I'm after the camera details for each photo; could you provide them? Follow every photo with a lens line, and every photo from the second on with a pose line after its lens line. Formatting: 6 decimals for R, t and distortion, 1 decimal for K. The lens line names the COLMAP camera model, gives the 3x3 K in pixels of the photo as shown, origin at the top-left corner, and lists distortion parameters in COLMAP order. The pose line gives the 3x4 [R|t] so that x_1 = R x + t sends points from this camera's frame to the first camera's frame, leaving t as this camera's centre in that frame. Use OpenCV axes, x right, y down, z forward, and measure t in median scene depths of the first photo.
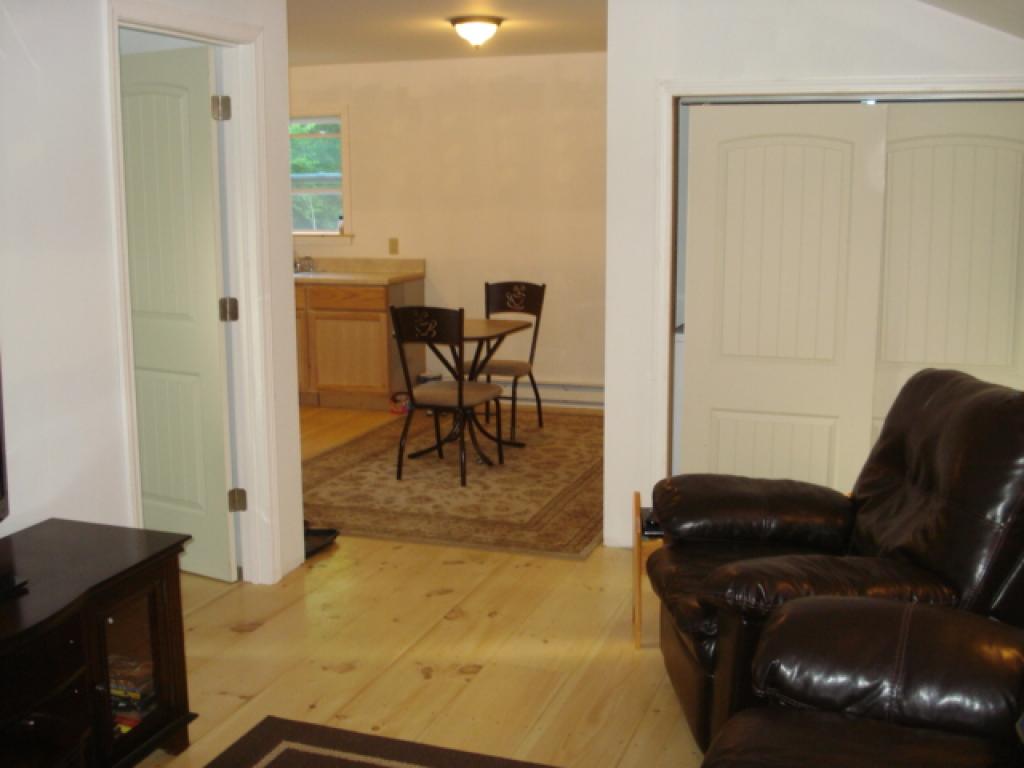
lens RADIAL K [[1170.3, 0, 512.0], [0, 1170.3, 384.0], [0, 0, 1]] dist [-0.053572, -0.025176]
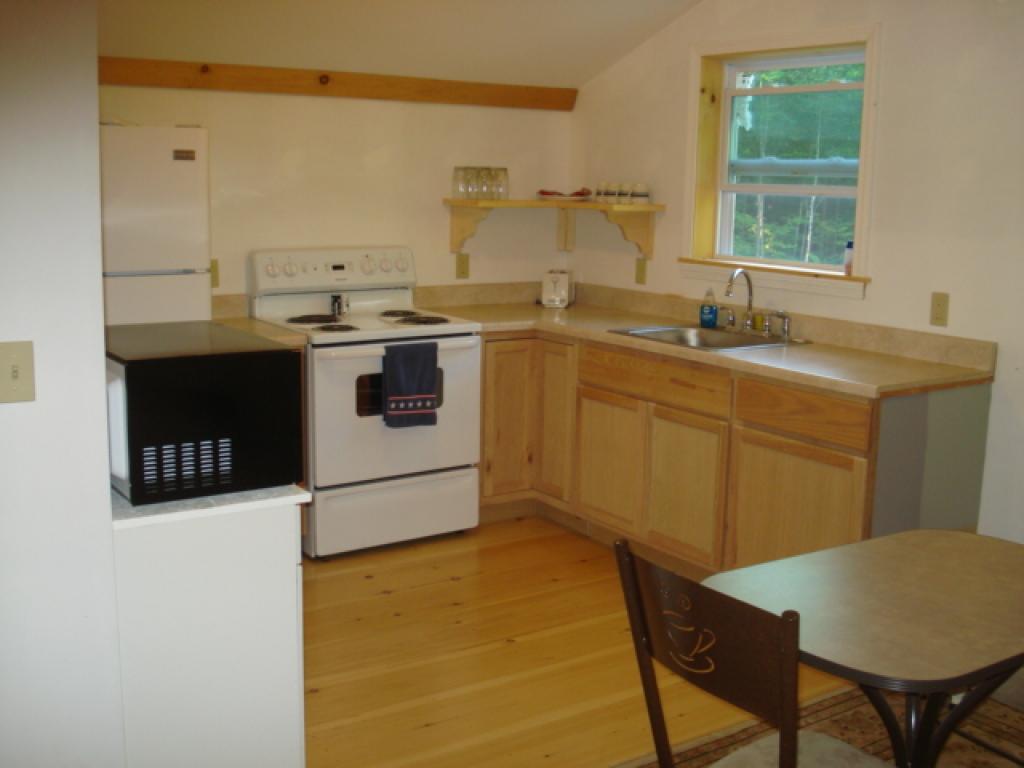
lens RADIAL K [[1170.3, 0, 512.0], [0, 1170.3, 384.0], [0, 0, 1]] dist [-0.053572, -0.025176]
pose [[0.805086, 0.127133, -0.579374, 0.040753], [-0.125373, 0.991165, 0.043277, -0.085486], [0.579757, 0.037796, 0.813912, 0.500728]]
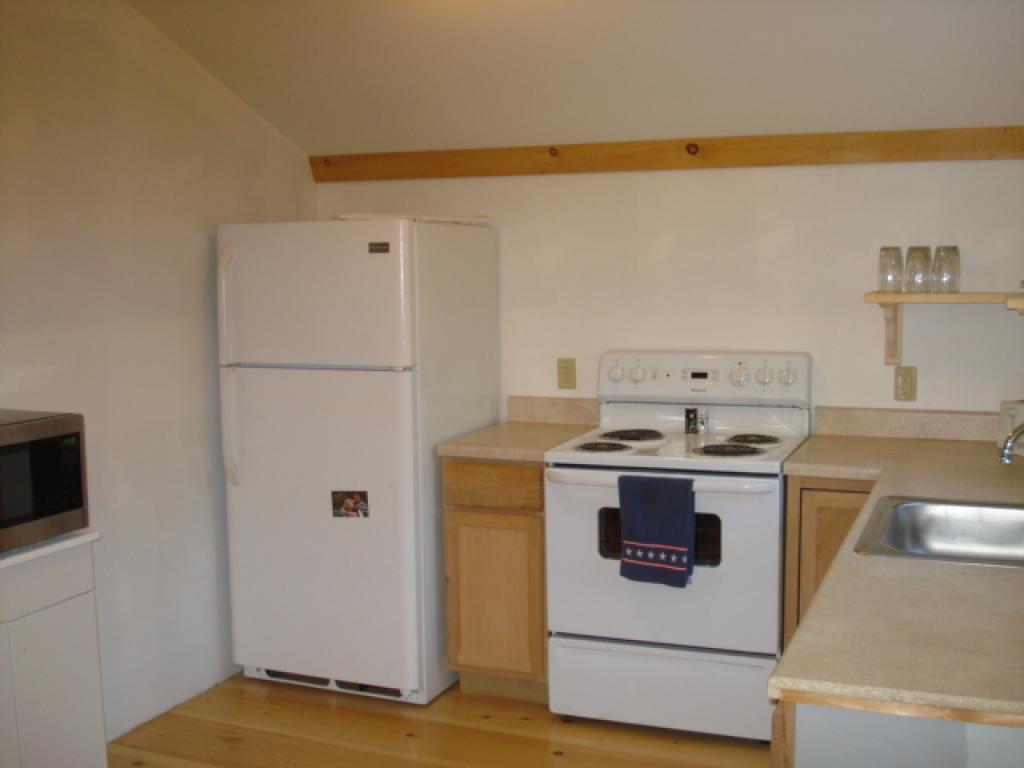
lens RADIAL K [[1170.3, 0, 512.0], [0, 1170.3, 384.0], [0, 0, 1]] dist [-0.053572, -0.025176]
pose [[-0.051534, 0.108638, -0.992745, 0.082984], [-0.156639, 0.980882, 0.115471, -0.127692], [0.986310, 0.161454, -0.033531, 0.751998]]
